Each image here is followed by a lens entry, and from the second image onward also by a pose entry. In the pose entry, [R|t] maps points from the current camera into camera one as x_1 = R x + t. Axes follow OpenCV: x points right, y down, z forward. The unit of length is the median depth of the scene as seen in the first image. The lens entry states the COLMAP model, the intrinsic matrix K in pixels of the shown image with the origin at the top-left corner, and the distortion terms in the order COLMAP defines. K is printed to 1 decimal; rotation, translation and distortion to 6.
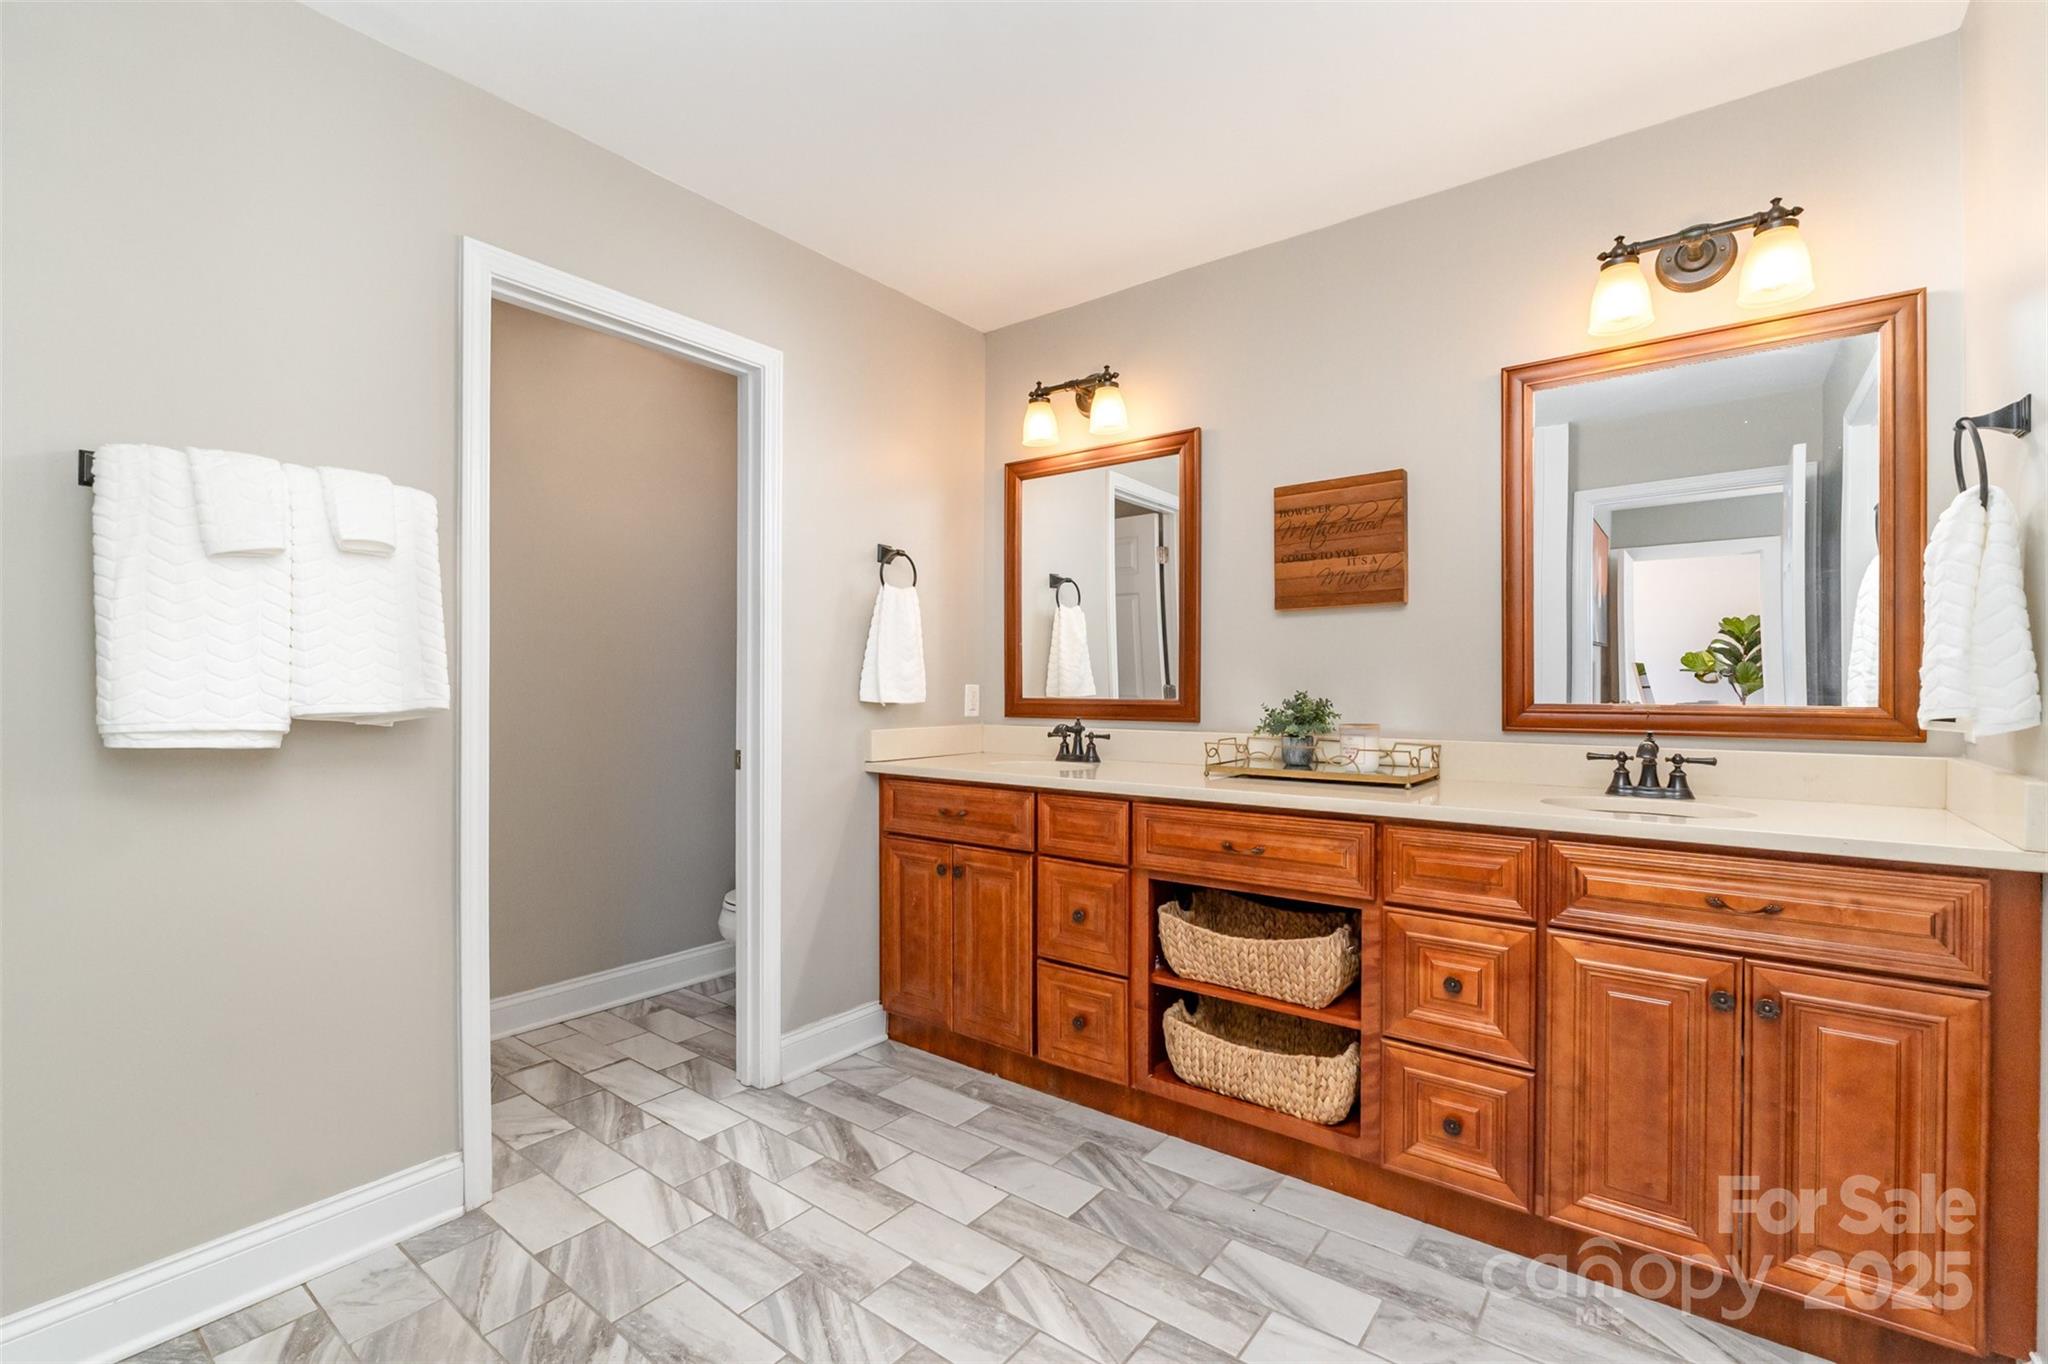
lens RADIAL K [[895.6, 0, 1023.7], [0, 895.6, 685.7], [0, 0, 1]] dist [-0.003265, -0.000402]
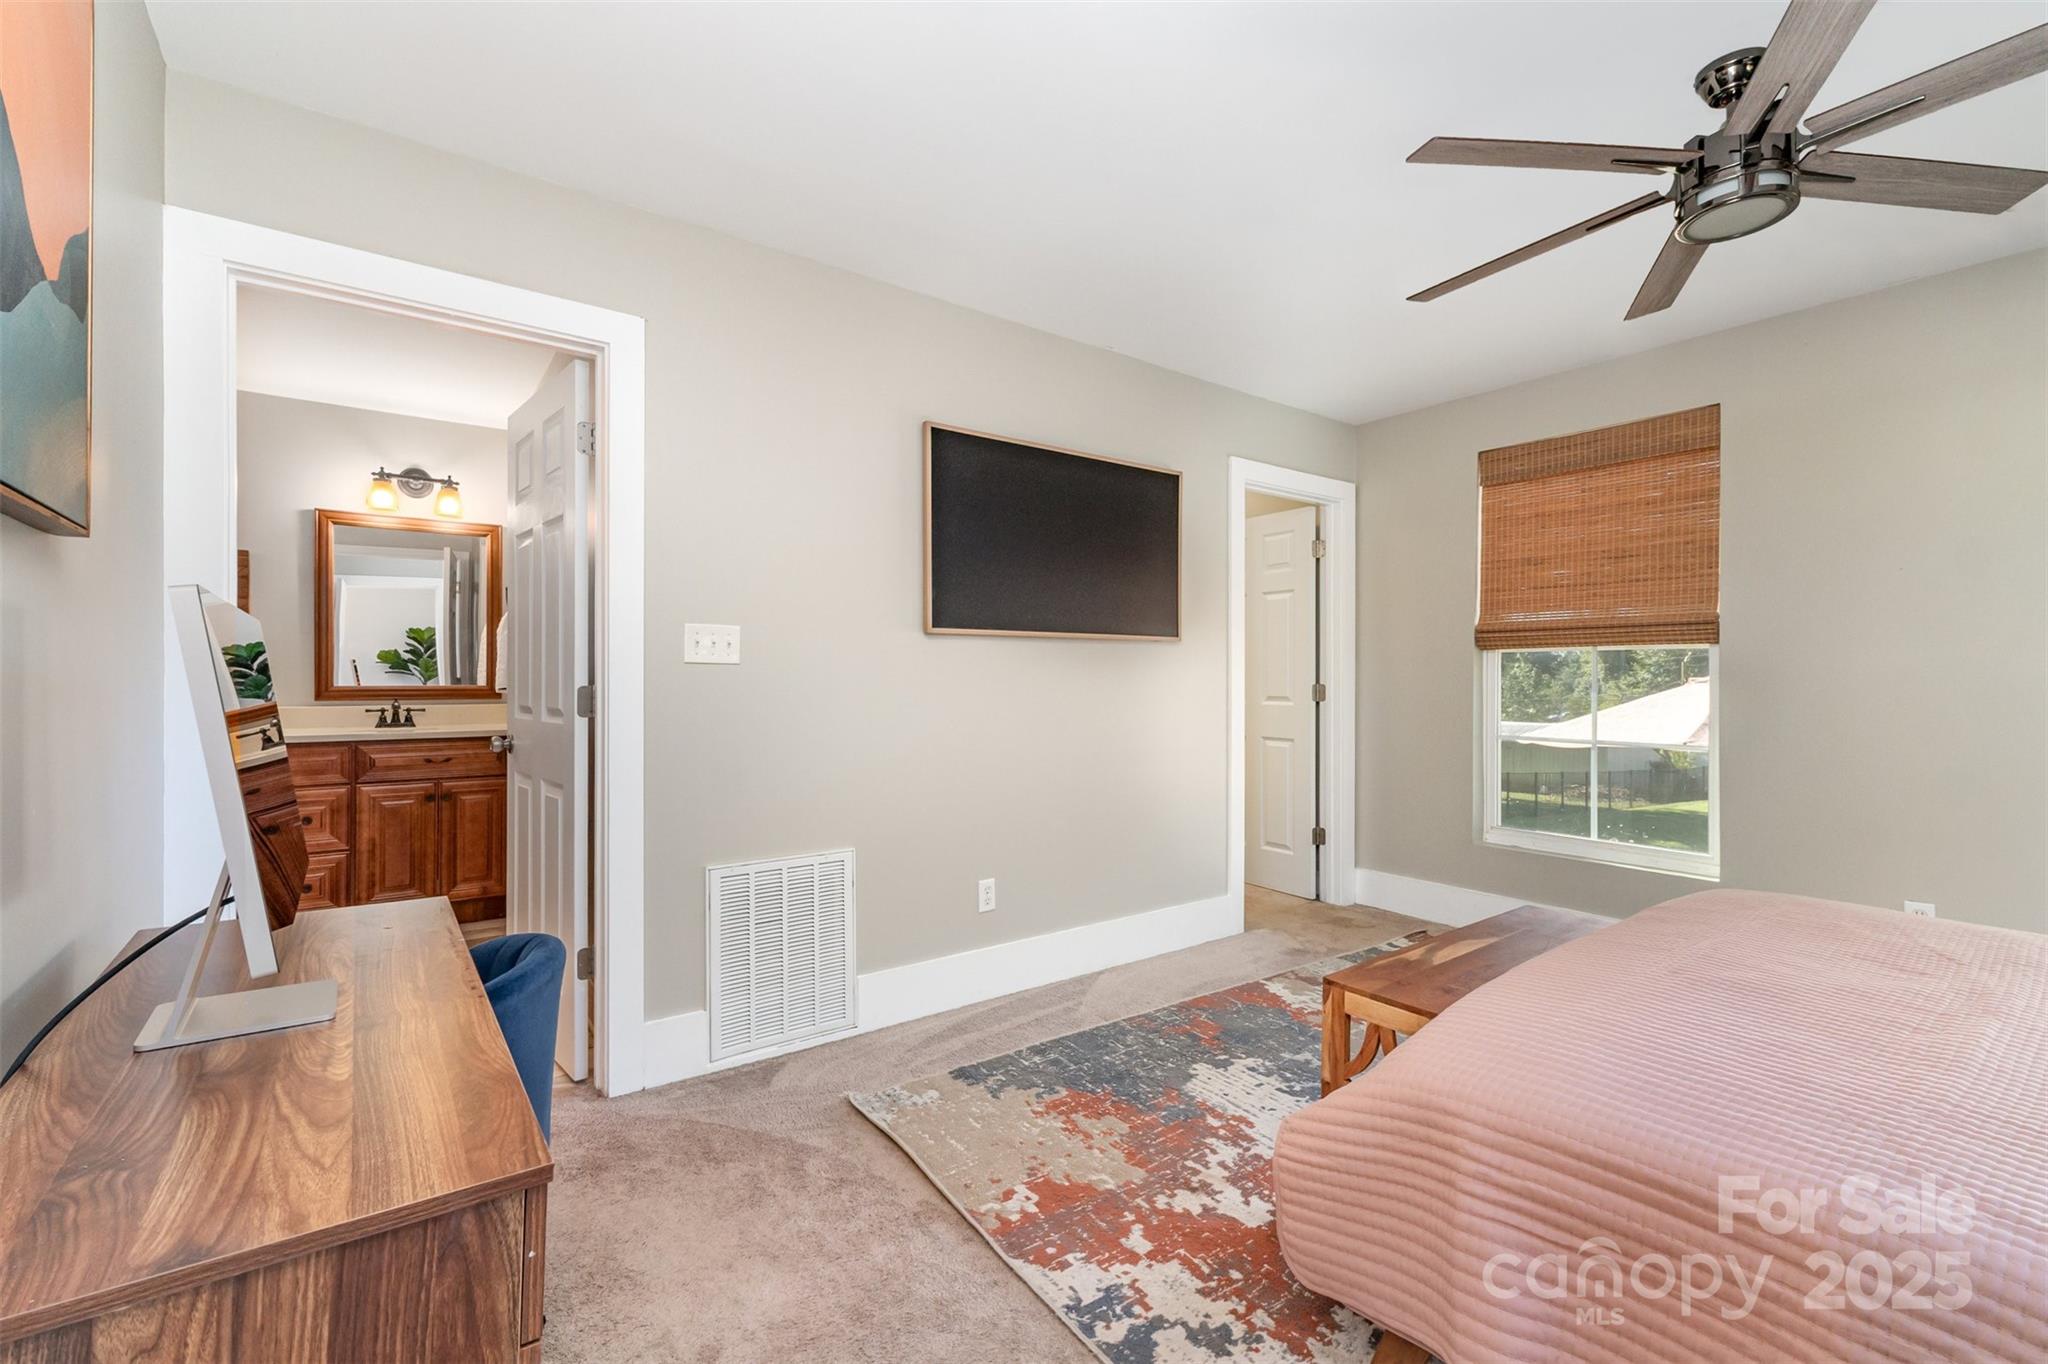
lens RADIAL K [[862.7, 0, 1030.9], [0, 862.7, 669.9], [0, 0, 1]] dist [0.001465, 0.000169]
pose [[0.267656, 0.002071, 0.963512, -1.040670], [-0.000063, 0.999998, -0.002132, -0.015391], [-0.963515, 0.000510, 0.267655, -1.203590]]
